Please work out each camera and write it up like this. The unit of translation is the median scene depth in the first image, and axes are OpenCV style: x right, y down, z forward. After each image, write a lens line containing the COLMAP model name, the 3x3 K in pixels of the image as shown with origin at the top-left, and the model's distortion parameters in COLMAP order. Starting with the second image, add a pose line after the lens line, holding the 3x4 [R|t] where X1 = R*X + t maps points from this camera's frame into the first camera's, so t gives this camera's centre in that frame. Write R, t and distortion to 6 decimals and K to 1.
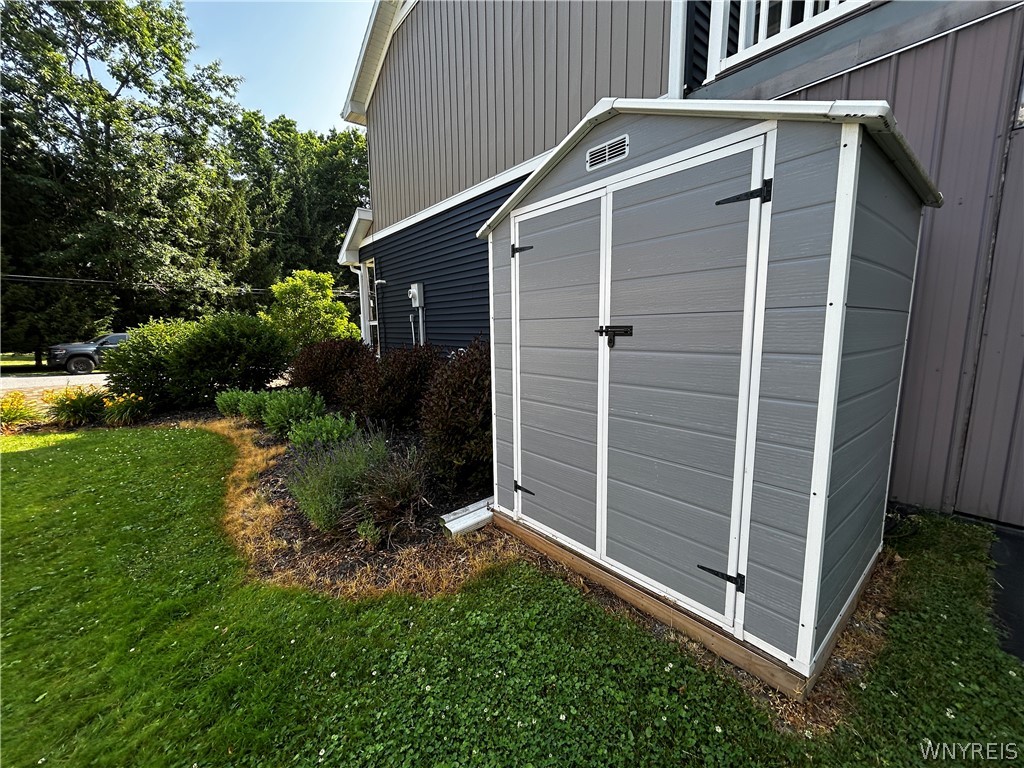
lens RADIAL K [[414.7, 0, 509.4], [0, 414.7, 384.8], [0, 0, 1]] dist [-0.004146, 0.000101]
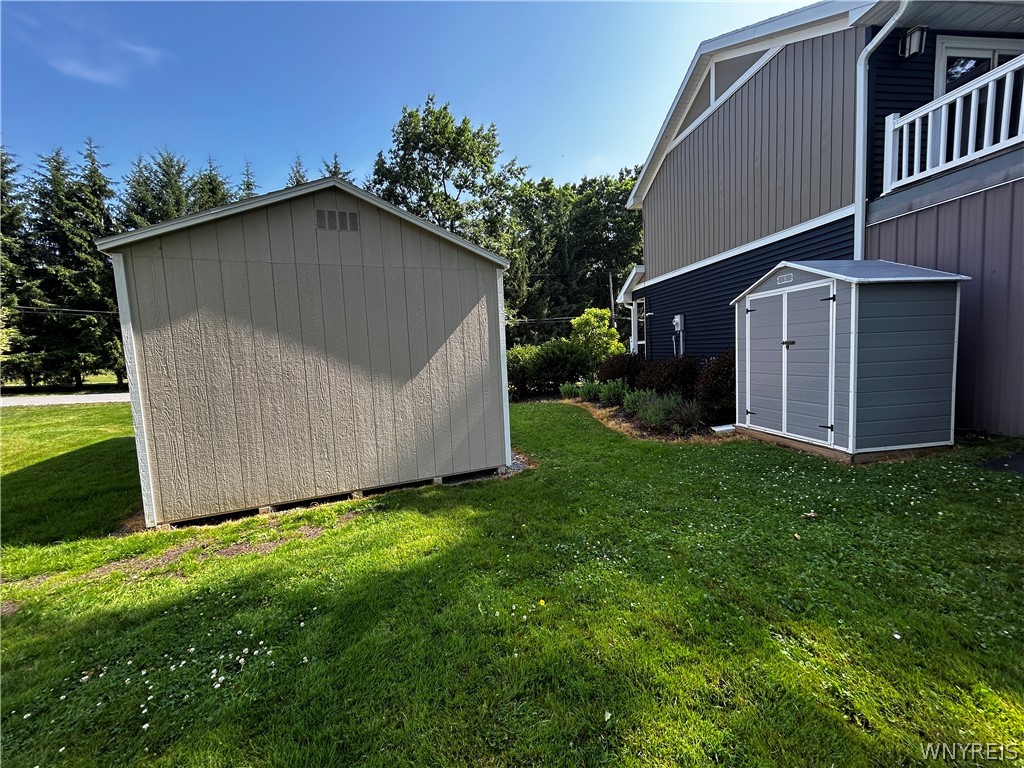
lens RADIAL K [[414.7, 0, 506.9], [0, 414.7, 383.6], [0, 0, 1]] dist [-0.004146, 0.000101]
pose [[0.853150, 0.014460, -0.521465, 0.020103], [-0.038610, 0.998624, -0.035476, 0.060022], [0.520235, 0.050400, 0.852535, -0.447306]]
